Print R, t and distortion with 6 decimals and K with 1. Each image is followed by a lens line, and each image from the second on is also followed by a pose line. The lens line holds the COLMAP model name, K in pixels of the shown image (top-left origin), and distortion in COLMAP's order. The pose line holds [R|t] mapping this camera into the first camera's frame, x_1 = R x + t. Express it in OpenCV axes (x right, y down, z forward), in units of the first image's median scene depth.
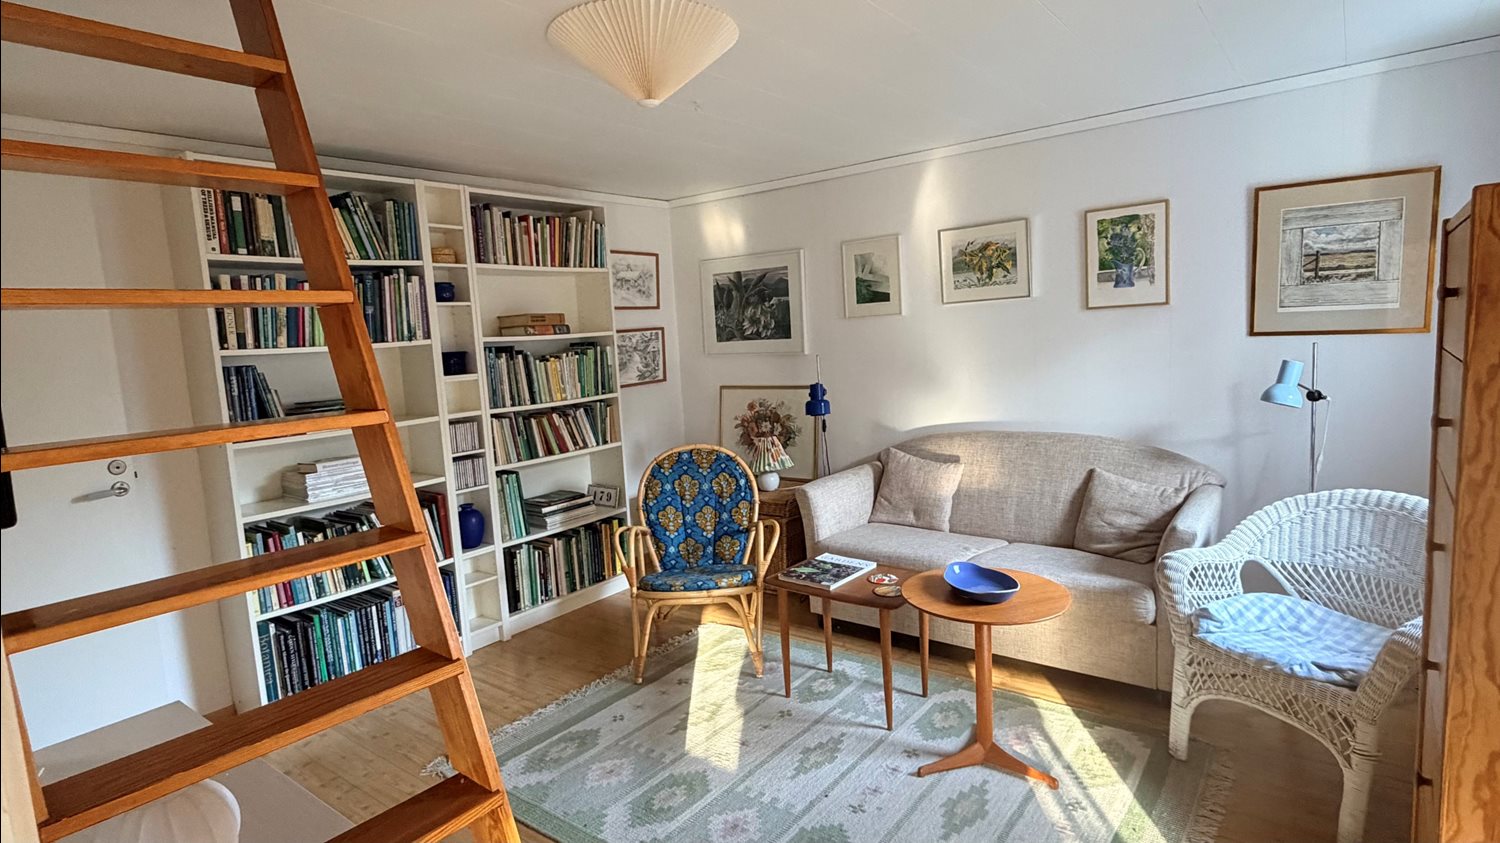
lens RADIAL K [[771.5, 0, 750.0], [0, 771.5, 421.5], [0, 0, 1]] dist [-0.001525, 0.000350]
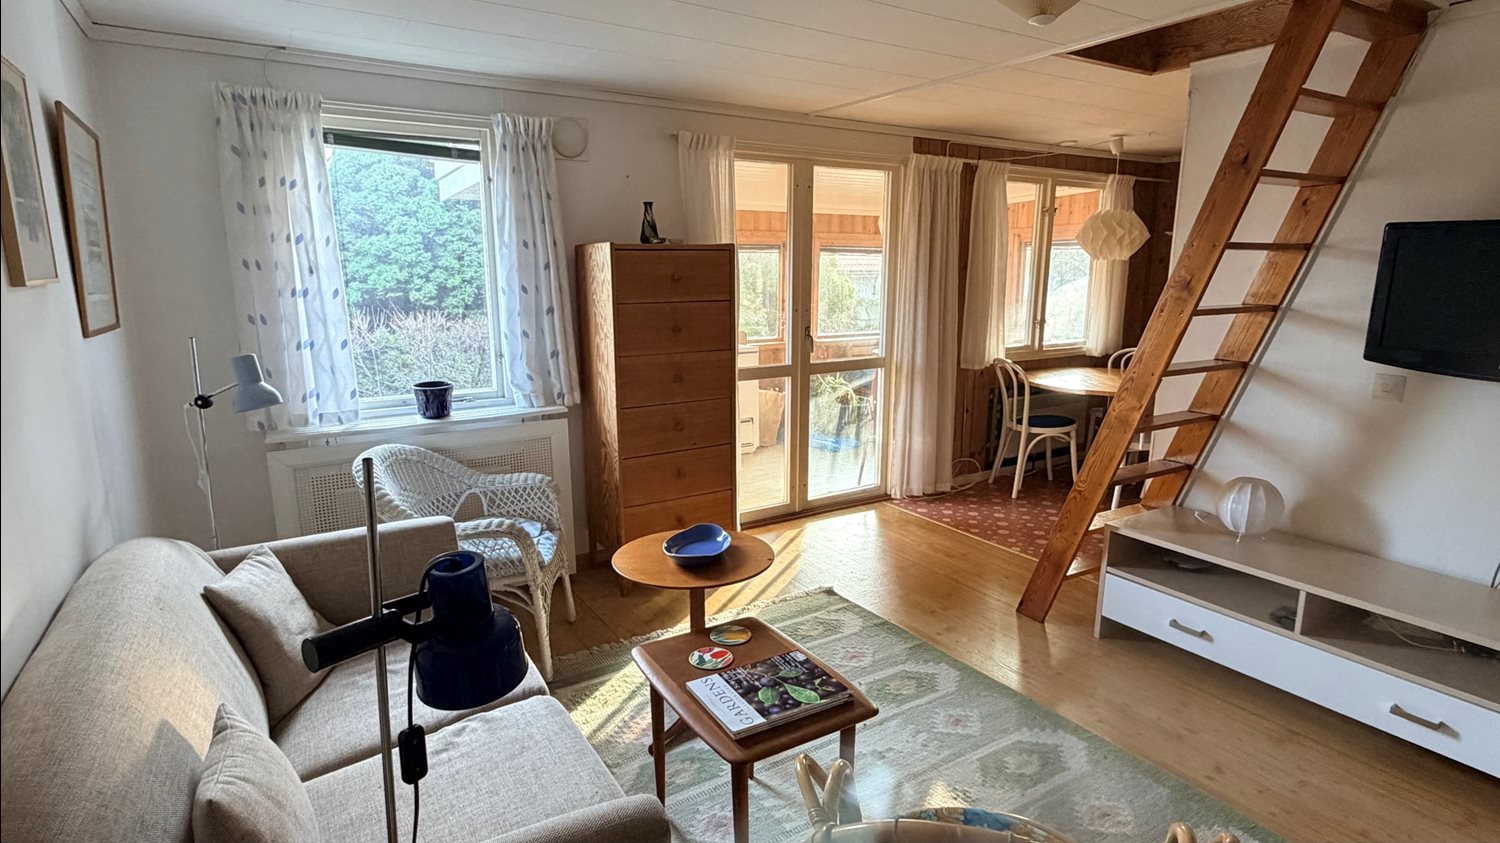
lens RADIAL K [[771.5, 0, 750.0], [0, 771.5, 421.5], [0, 0, 1]] dist [-0.001525, 0.000350]
pose [[-0.935603, -0.011331, 0.352873, -0.101560], [0.094857, 0.954666, 0.282160, -0.191538], [-0.340073, 0.297462, -0.892114, 1.550522]]
